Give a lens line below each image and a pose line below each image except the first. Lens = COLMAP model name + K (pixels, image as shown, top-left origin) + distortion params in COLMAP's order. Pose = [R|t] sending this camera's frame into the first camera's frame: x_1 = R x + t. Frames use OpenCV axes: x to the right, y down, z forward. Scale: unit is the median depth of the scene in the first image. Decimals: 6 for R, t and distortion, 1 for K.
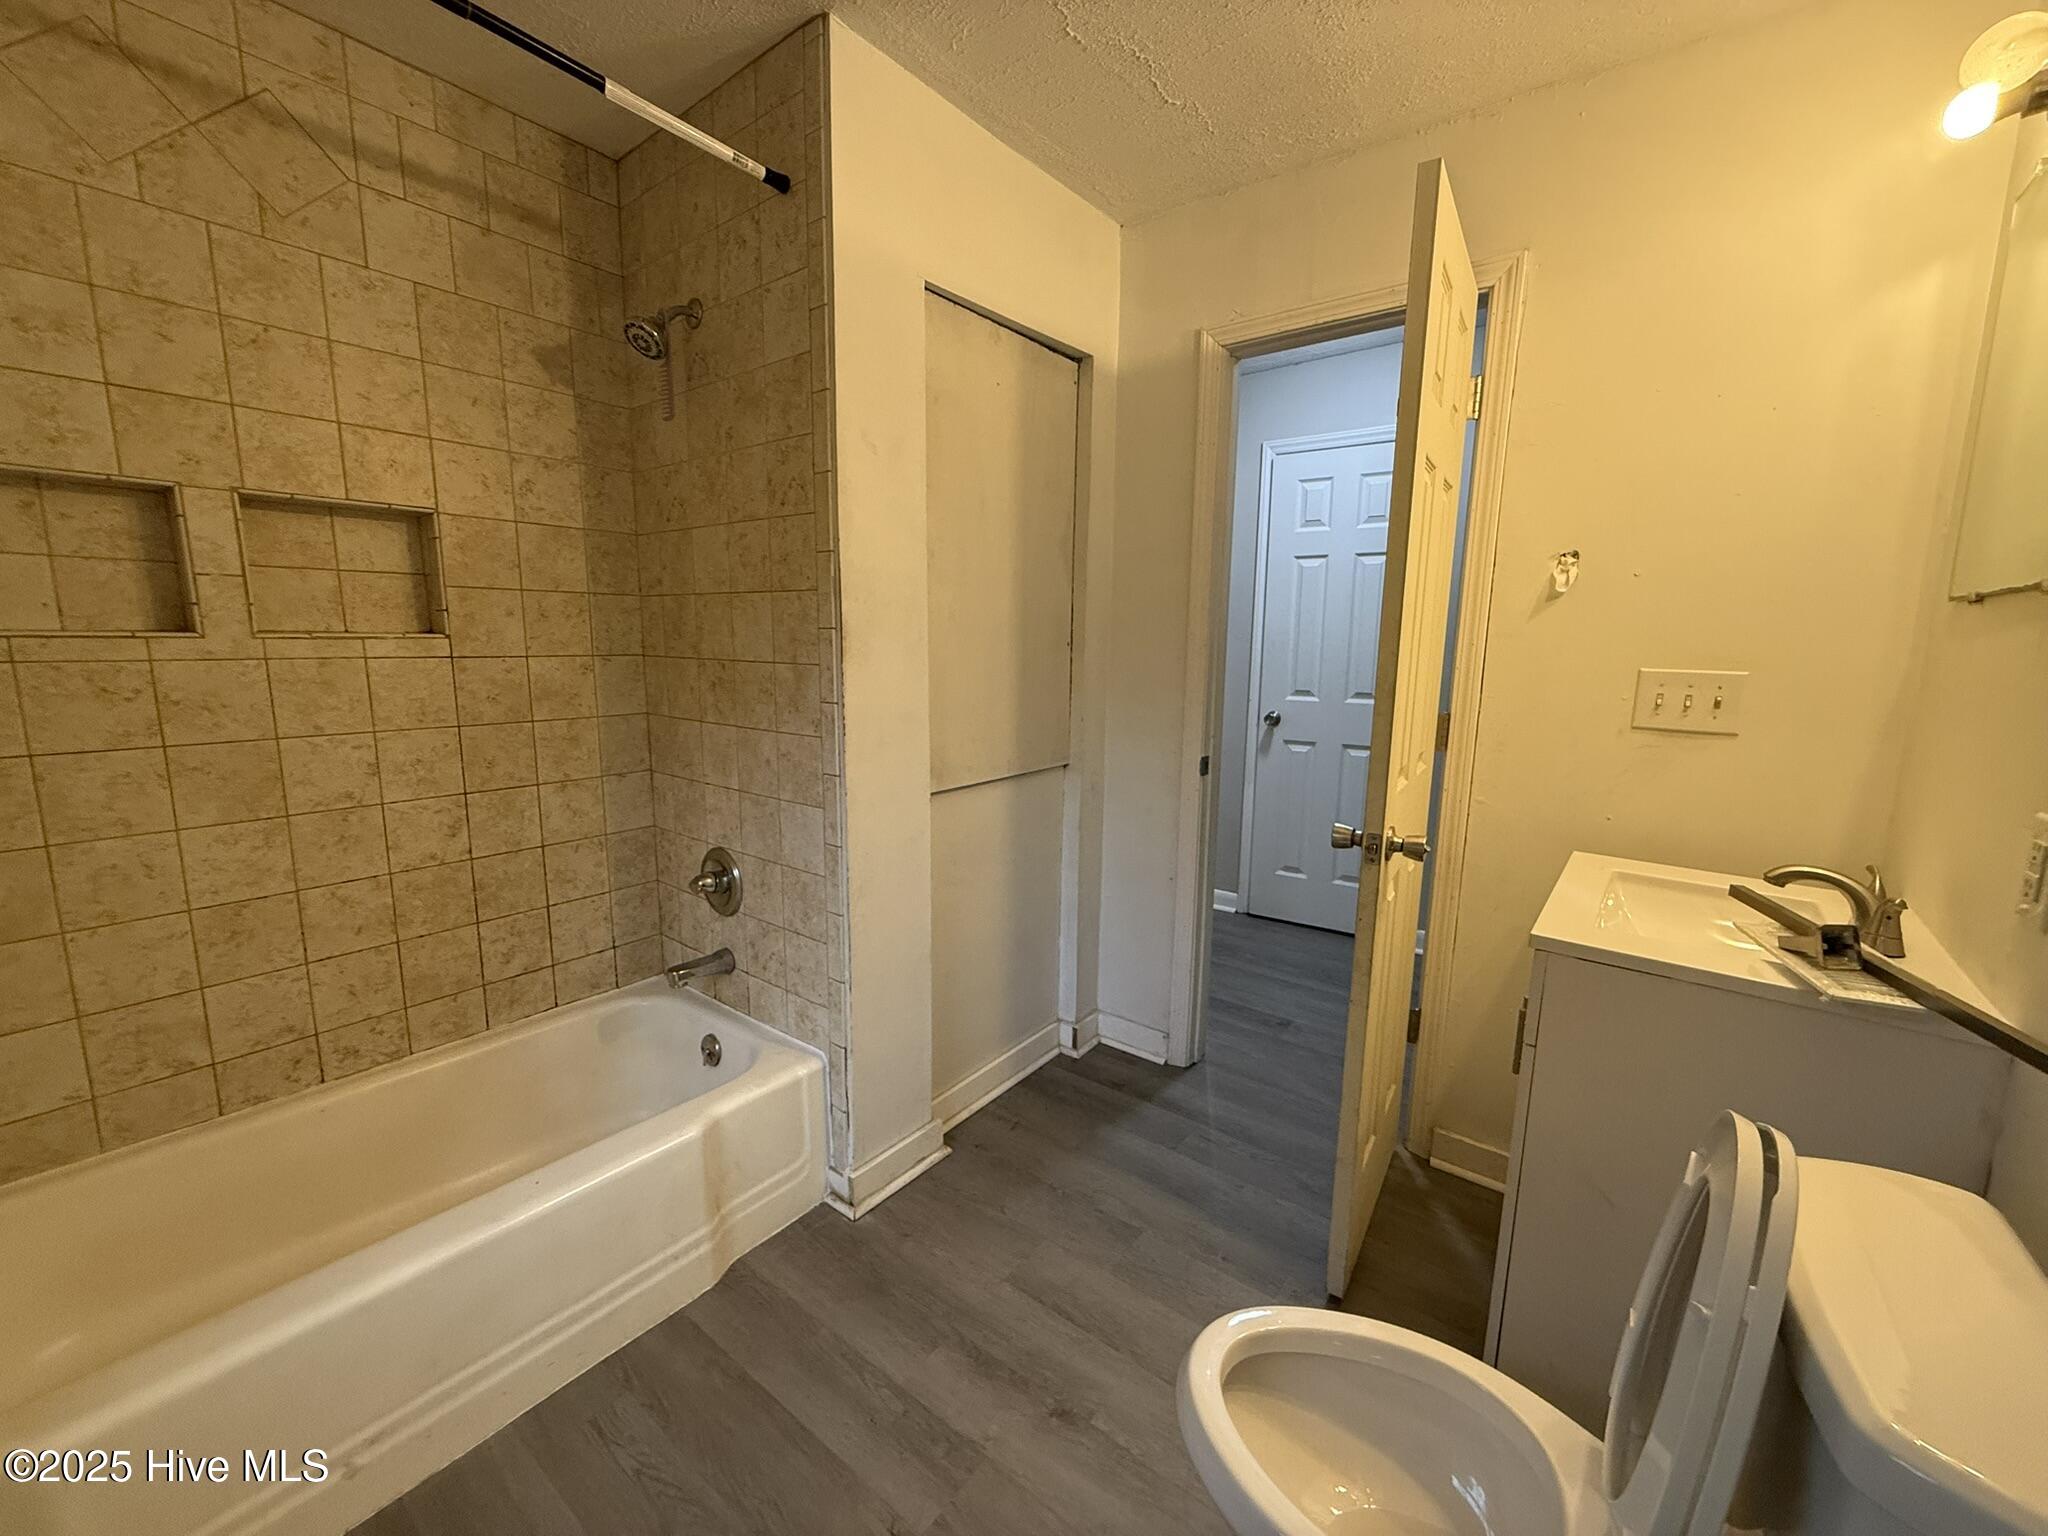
lens RADIAL K [[816.1, 0, 1024.0], [0, 816.1, 768.0], [0, 0, 1]] dist [-0.001524, 0.000196]
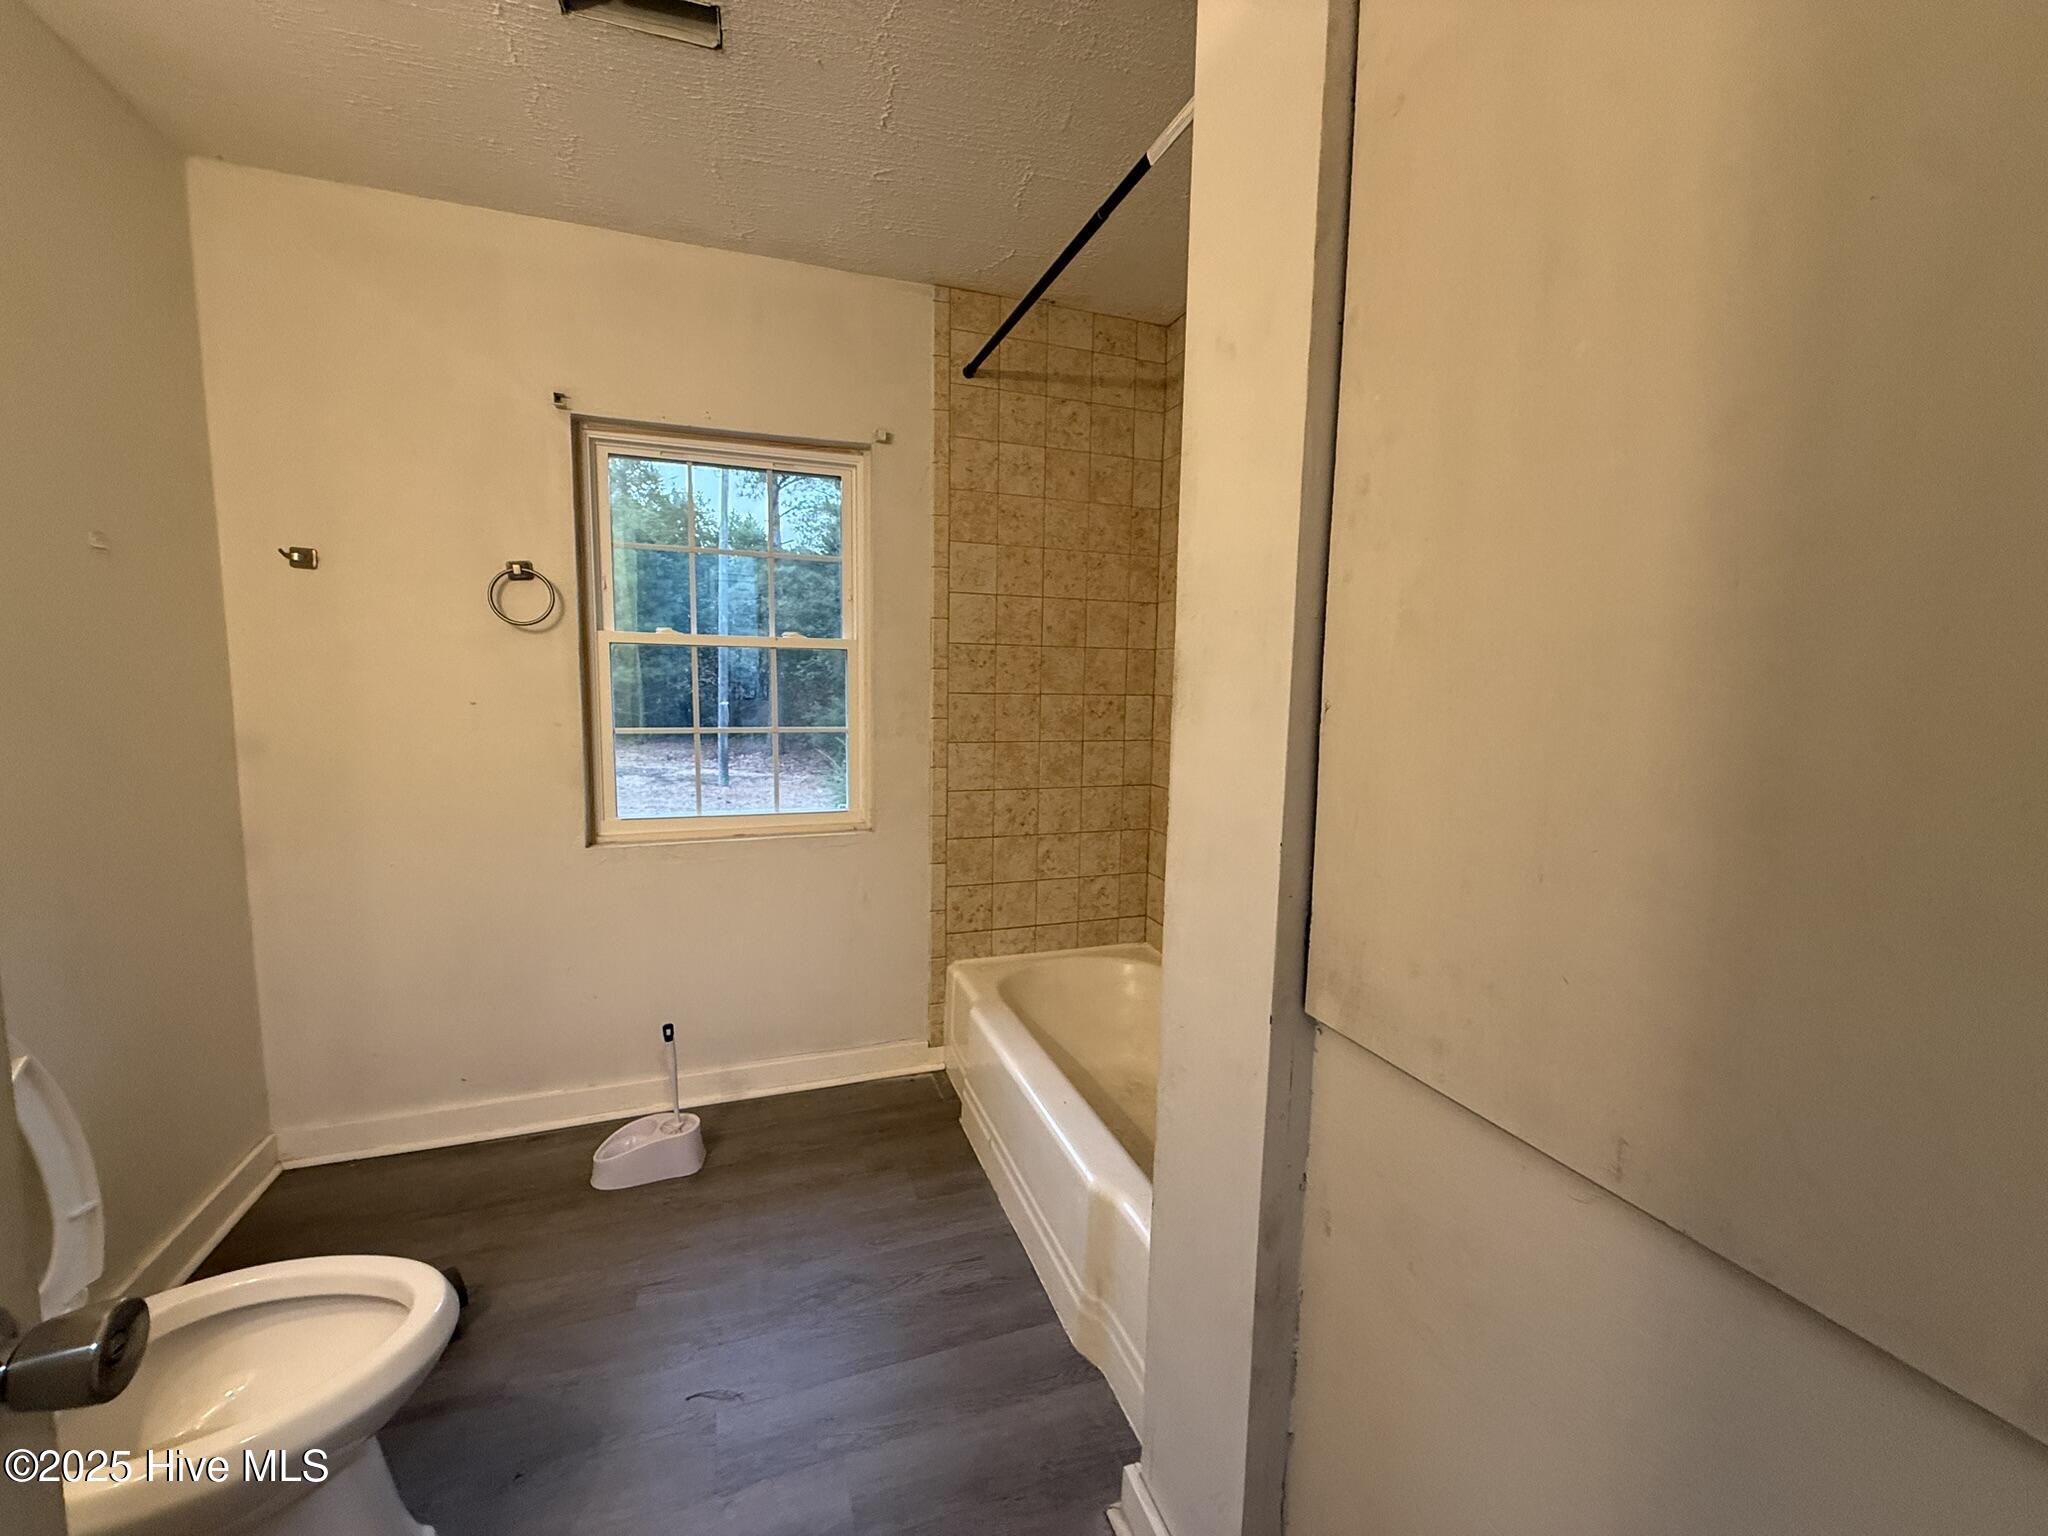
lens RADIAL K [[816.1, 0, 1024.0], [0, 816.1, 768.0], [0, 0, 1]] dist [-0.001524, 0.000196]
pose [[-0.542900, 0.075812, -0.836368, 0.504118], [-0.160447, 0.968208, 0.191911, -0.265946], [0.824328, 0.238381, -0.513477, 1.561661]]
